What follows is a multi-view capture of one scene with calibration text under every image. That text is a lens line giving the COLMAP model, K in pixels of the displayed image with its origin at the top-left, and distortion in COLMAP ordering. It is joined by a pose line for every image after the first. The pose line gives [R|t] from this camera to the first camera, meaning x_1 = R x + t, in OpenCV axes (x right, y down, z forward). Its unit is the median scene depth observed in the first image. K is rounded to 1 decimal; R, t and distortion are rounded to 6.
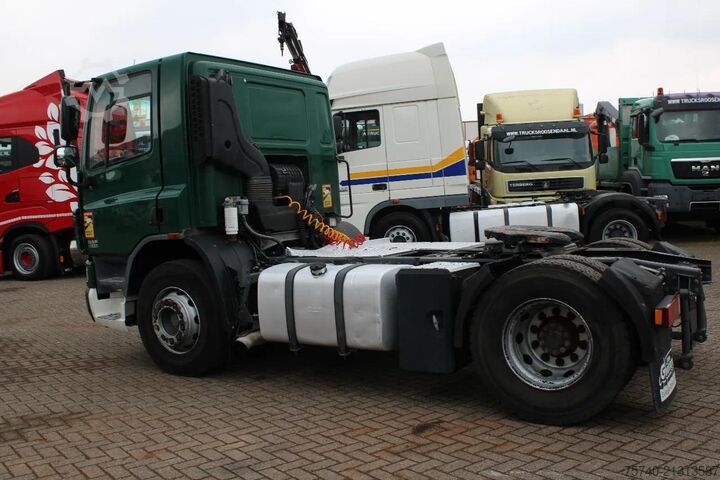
lens RADIAL K [[739.2, 0, 359.8], [0, 739.2, 231.8], [0, 0, 1]] dist [-0.136492, 0.174174]
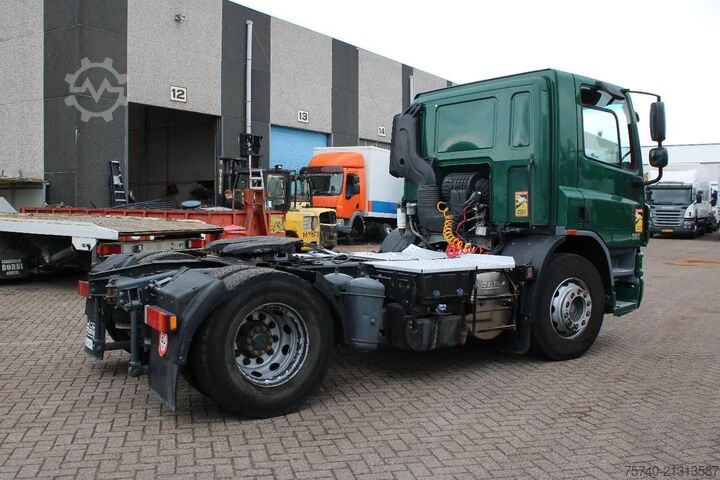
lens RADIAL K [[739.2, 0, 359.8], [0, 739.2, 231.8], [0, 0, 1]] dist [-0.136492, 0.174174]
pose [[-0.406402, 0.071028, -0.910930, 0.910017], [-0.038069, 0.994792, 0.094551, -0.096922], [0.912901, 0.073104, -0.401581, 1.236260]]
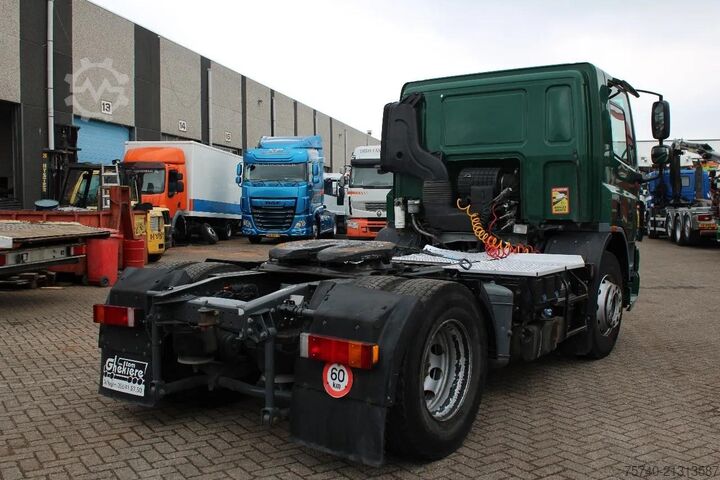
lens RADIAL K [[739.2, 0, 359.8], [0, 739.2, 231.8], [0, 0, 1]] dist [-0.136492, 0.174174]
pose [[-0.073592, 0.078375, -0.994204, 0.892350], [-0.049267, 0.995404, 0.082117, -0.074803], [0.996071, 0.055025, -0.069393, 0.857150]]
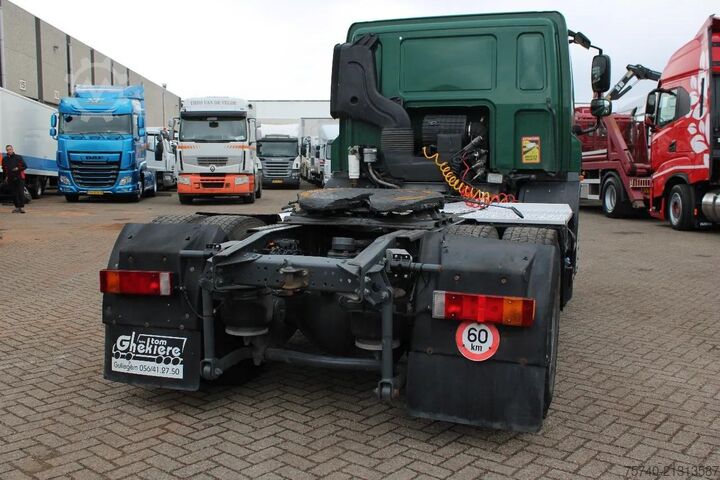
lens RADIAL K [[739.2, 0, 359.8], [0, 739.2, 231.8], [0, 0, 1]] dist [-0.136492, 0.174174]
pose [[0.220596, 0.133247, -0.966221, 0.805846], [-0.065519, 0.990411, 0.121624, -0.046566], [0.973162, 0.036476, 0.227211, 0.629651]]
